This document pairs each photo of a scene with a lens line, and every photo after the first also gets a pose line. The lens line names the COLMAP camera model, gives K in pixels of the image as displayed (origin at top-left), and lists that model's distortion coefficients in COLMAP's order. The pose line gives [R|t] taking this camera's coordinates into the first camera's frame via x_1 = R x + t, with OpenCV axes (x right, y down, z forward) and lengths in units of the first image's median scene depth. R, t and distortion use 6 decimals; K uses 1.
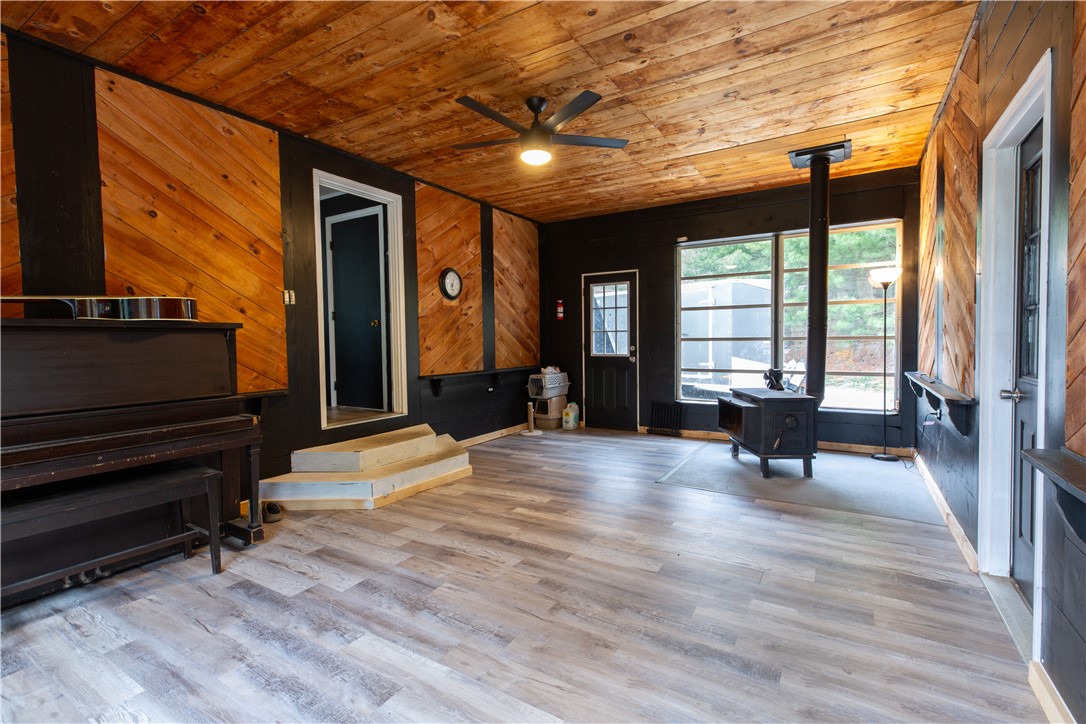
lens RADIAL K [[490.5, 0, 543.0], [0, 490.5, 358.9], [0, 0, 1]] dist [0.004122, -0.000080]
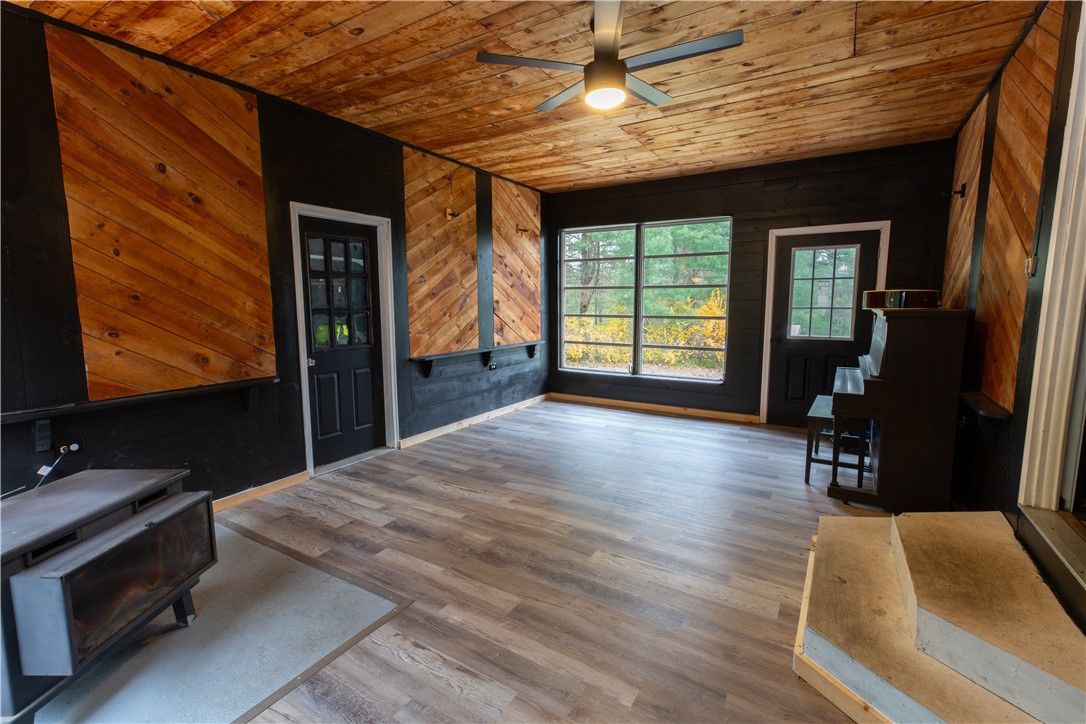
lens RADIAL K [[490.5, 0, 544.1], [0, 490.5, 362.5], [0, 0, 1]] dist [0.004122, -0.000080]
pose [[-0.999842, 0.017736, 0.000849, 0.109515], [0.017629, 0.985884, 0.166498, -0.167584], [0.002116, 0.166487, -0.986041, 2.286842]]
